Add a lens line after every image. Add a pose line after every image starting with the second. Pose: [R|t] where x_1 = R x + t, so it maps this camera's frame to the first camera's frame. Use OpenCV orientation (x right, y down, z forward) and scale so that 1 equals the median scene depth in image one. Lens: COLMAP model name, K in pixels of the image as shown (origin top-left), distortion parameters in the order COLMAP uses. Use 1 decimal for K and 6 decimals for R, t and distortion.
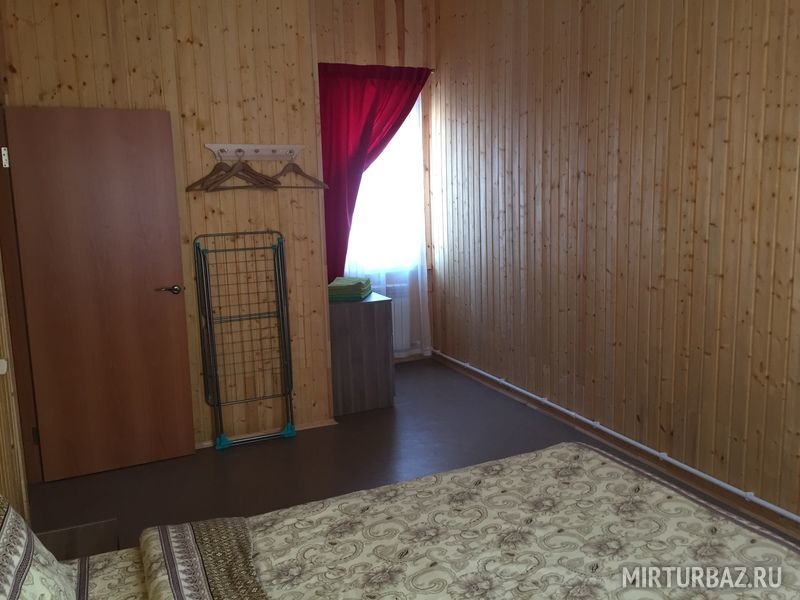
lens RADIAL K [[688.0, 0, 400.0], [0, 688.0, 300.0], [0, 0, 1]] dist [-0.006214, -0.014546]
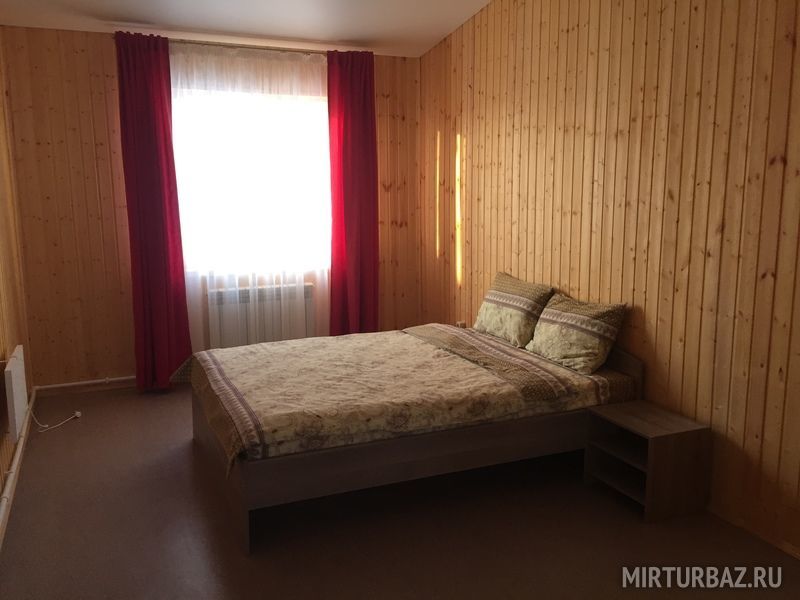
lens RADIAL K [[688.0, 0, 400.0], [0, 688.0, 300.0], [0, 0, 1]] dist [-0.006214, -0.014546]
pose [[-0.999421, 0.032973, -0.008451, 0.049915], [0.028695, 0.949695, 0.311858, -0.398342], [0.018308, 0.311435, -0.950091, 2.630227]]
